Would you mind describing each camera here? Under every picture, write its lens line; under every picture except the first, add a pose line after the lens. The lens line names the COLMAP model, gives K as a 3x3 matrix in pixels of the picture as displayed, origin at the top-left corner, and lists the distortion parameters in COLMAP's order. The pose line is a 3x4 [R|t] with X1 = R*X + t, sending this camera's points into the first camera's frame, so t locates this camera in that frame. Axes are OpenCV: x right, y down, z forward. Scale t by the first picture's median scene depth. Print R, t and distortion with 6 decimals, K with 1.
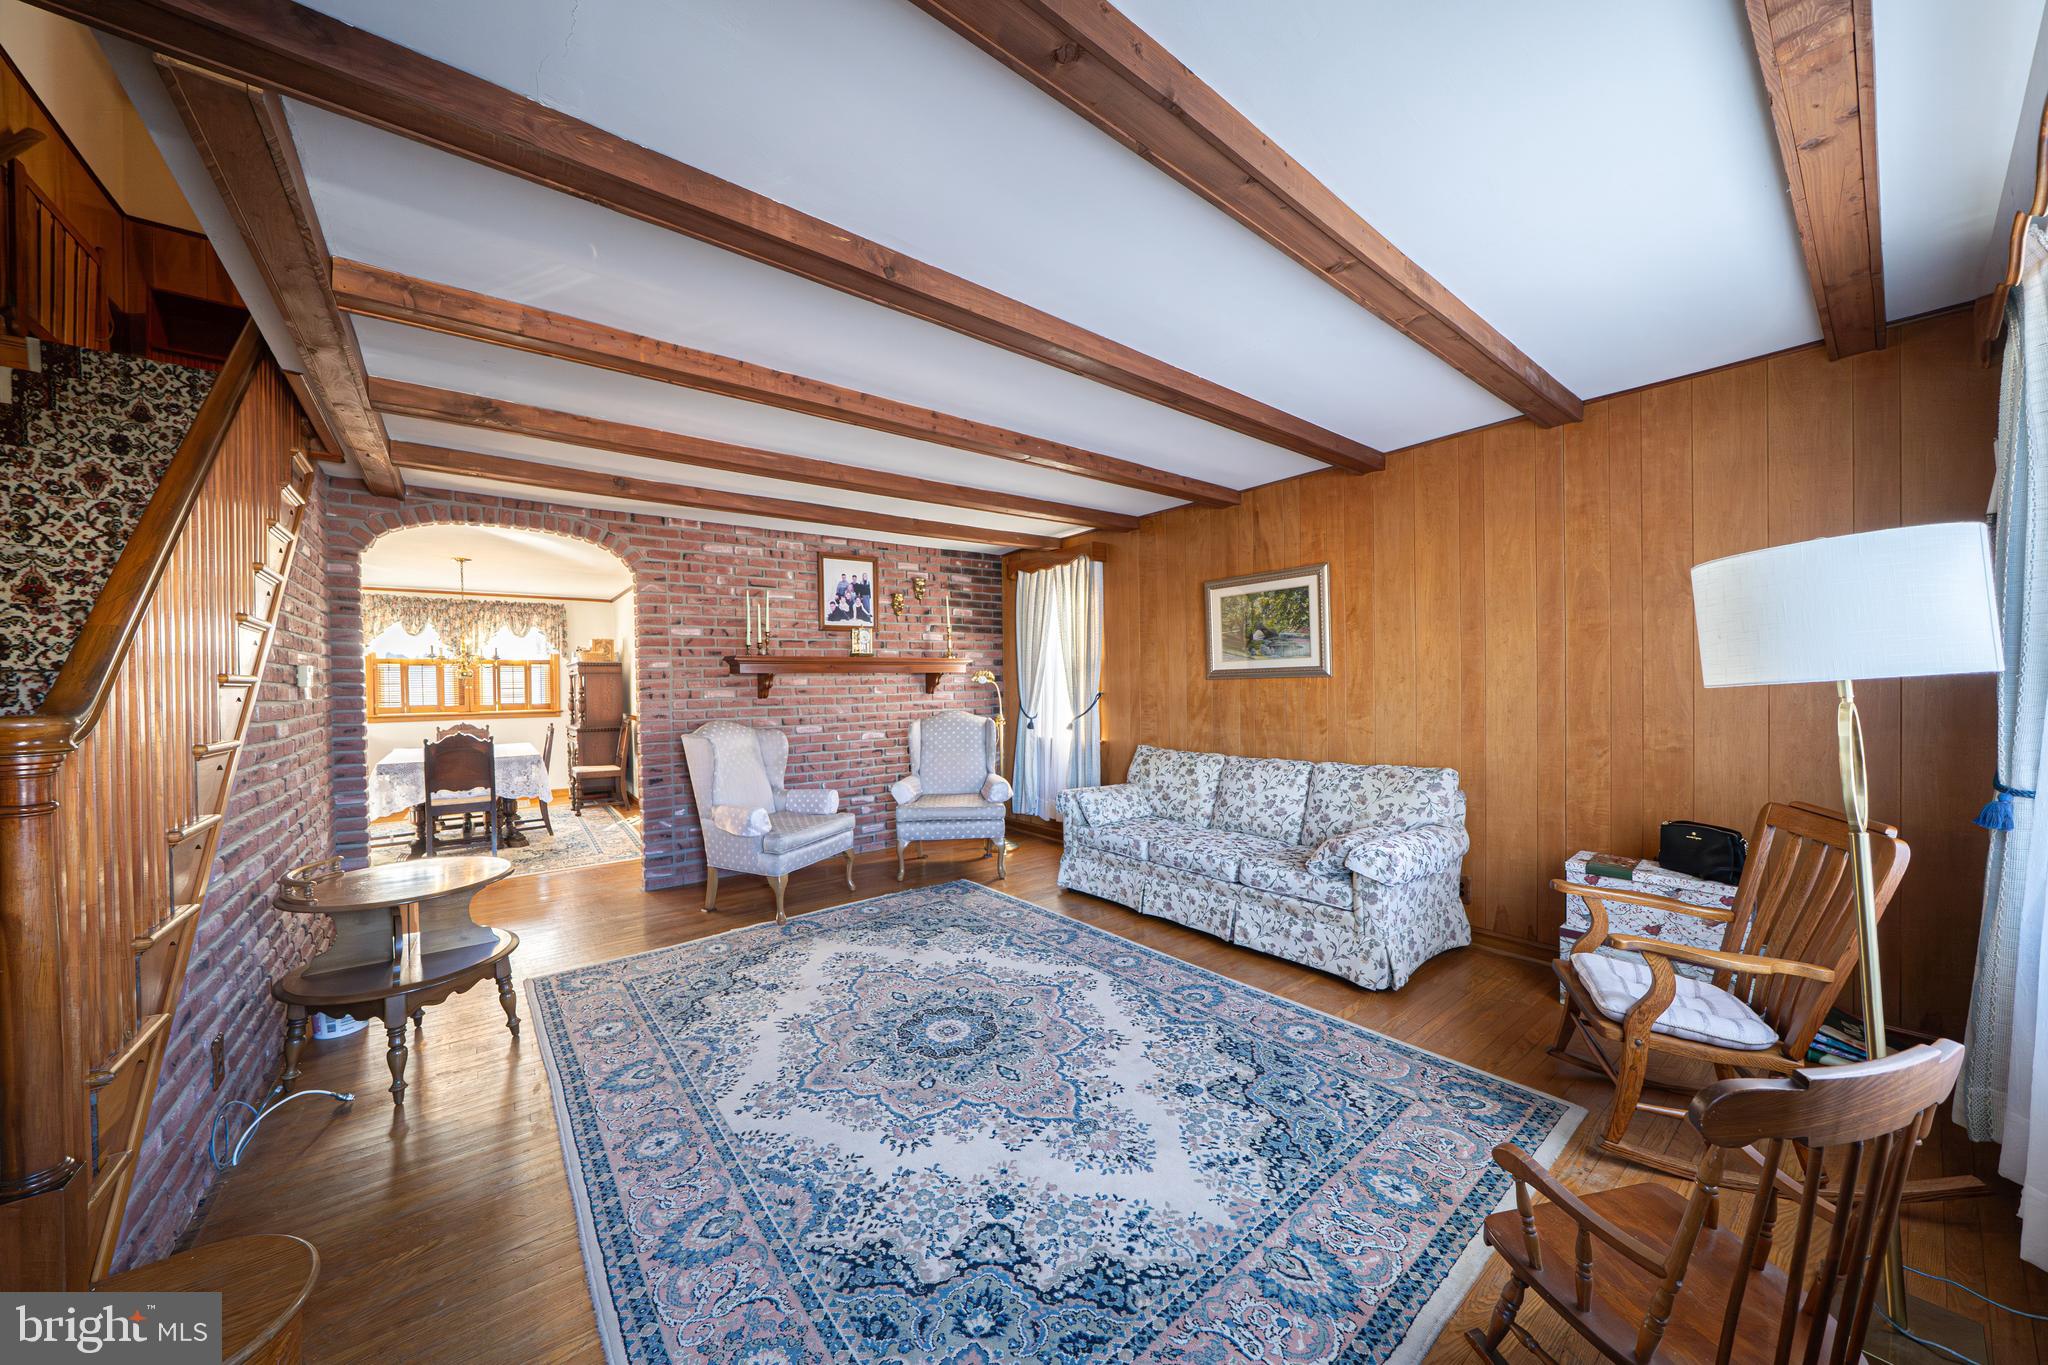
lens RADIAL K [[694.5, 0, 1017.8], [0, 694.5, 694.1], [0, 0, 1]] dist [-0.008082, -0.000945]
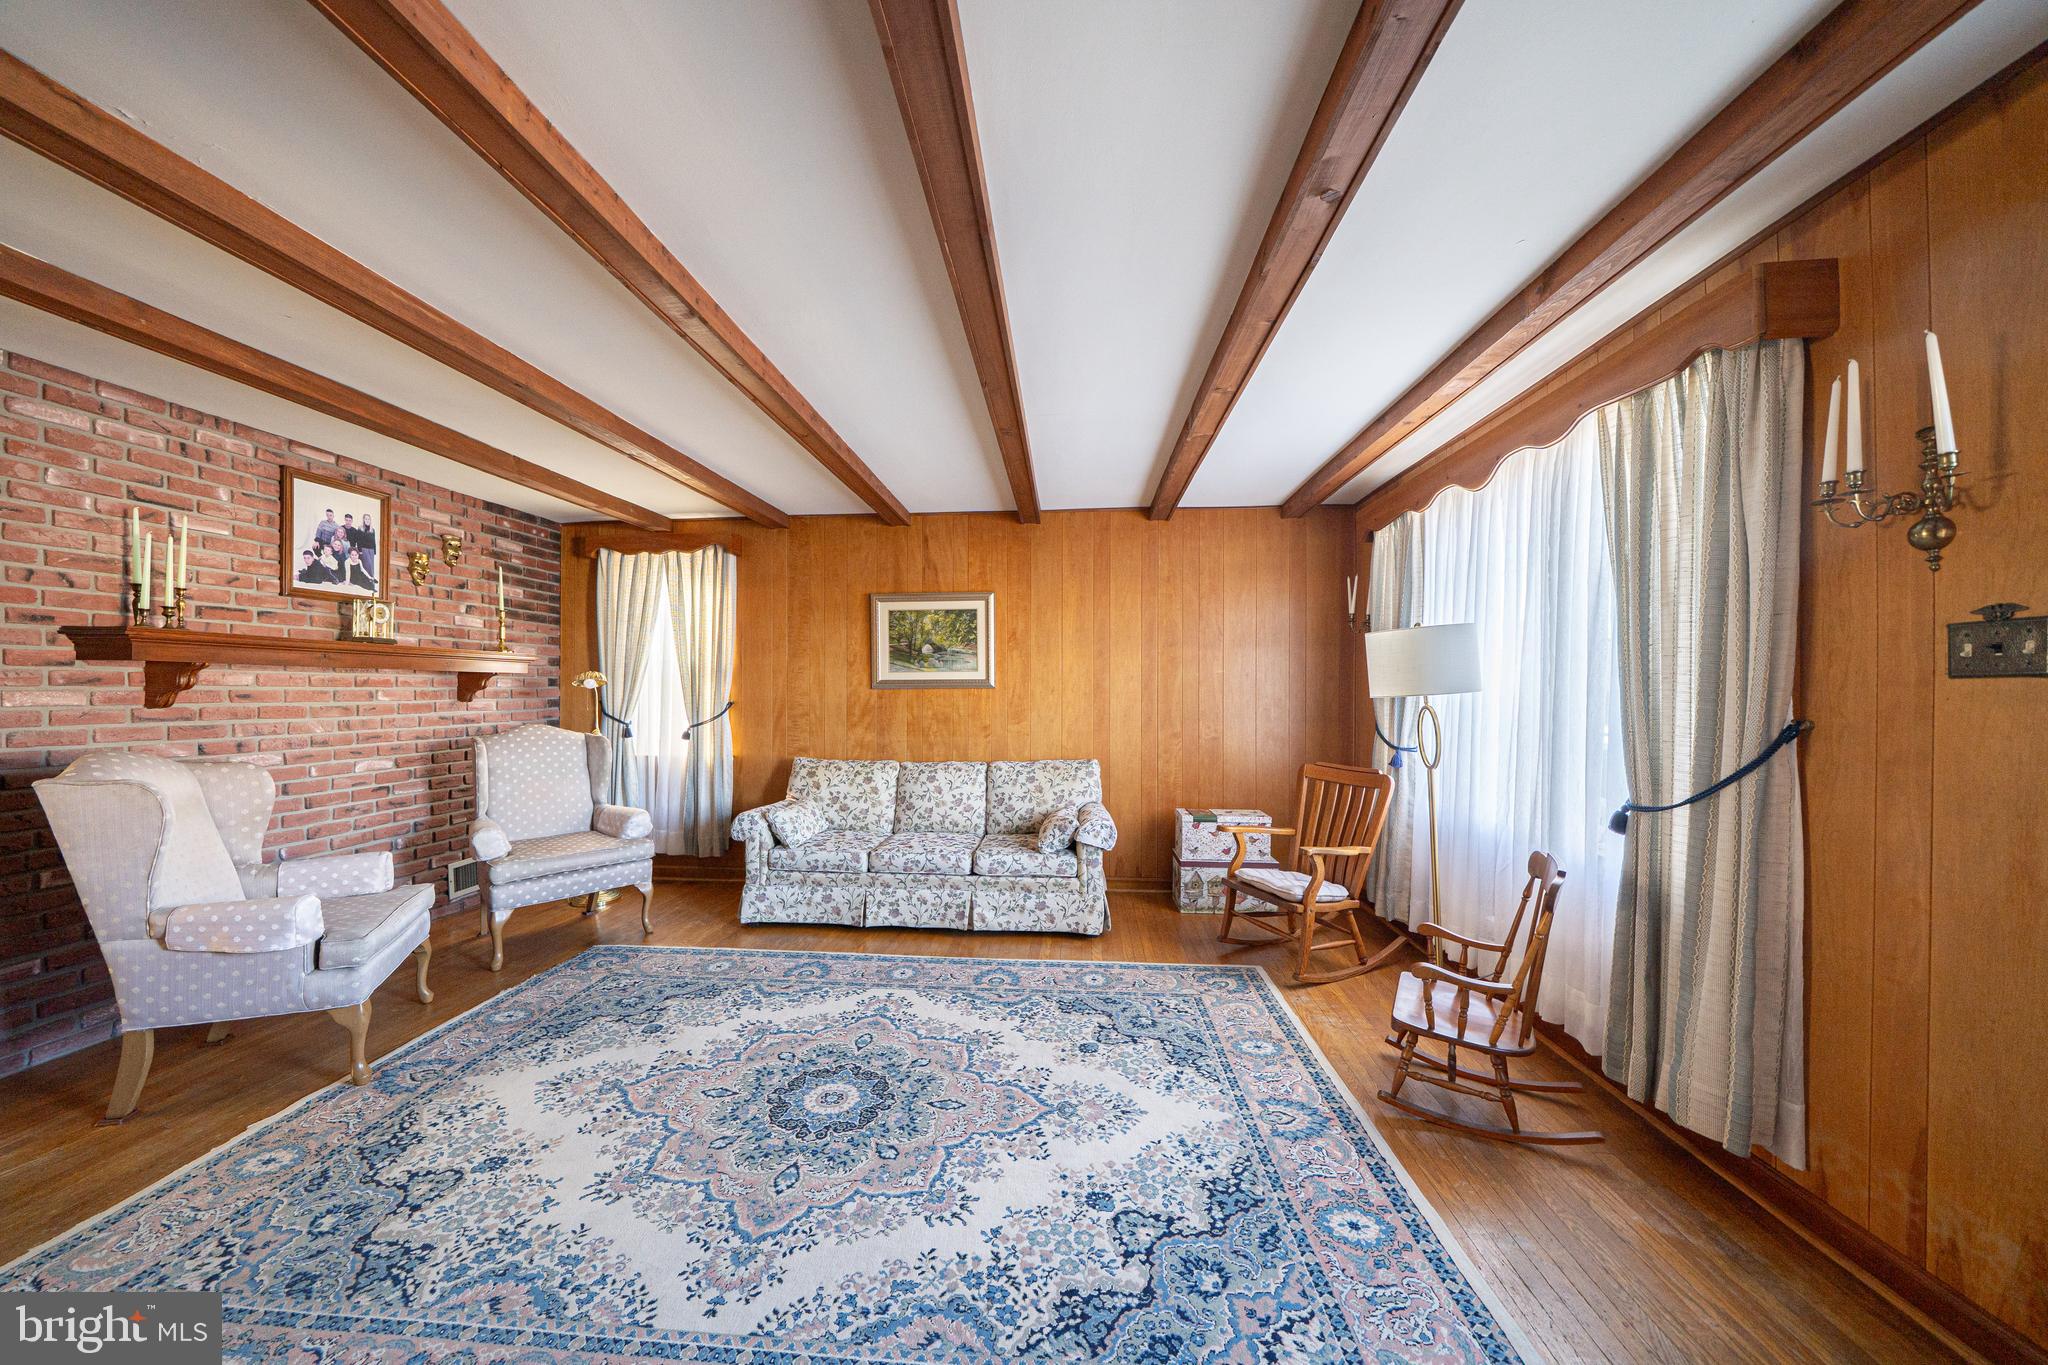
lens RADIAL K [[694.5, 0, 1009.8], [0, 694.5, 694.1], [0, 0, 1]] dist [-0.008082, -0.000945]
pose [[0.681776, 0.014546, 0.731416, -0.577418], [-0.001105, 0.999822, -0.018853, 0.009299], [-0.731560, 0.012045, 0.681670, 0.261879]]
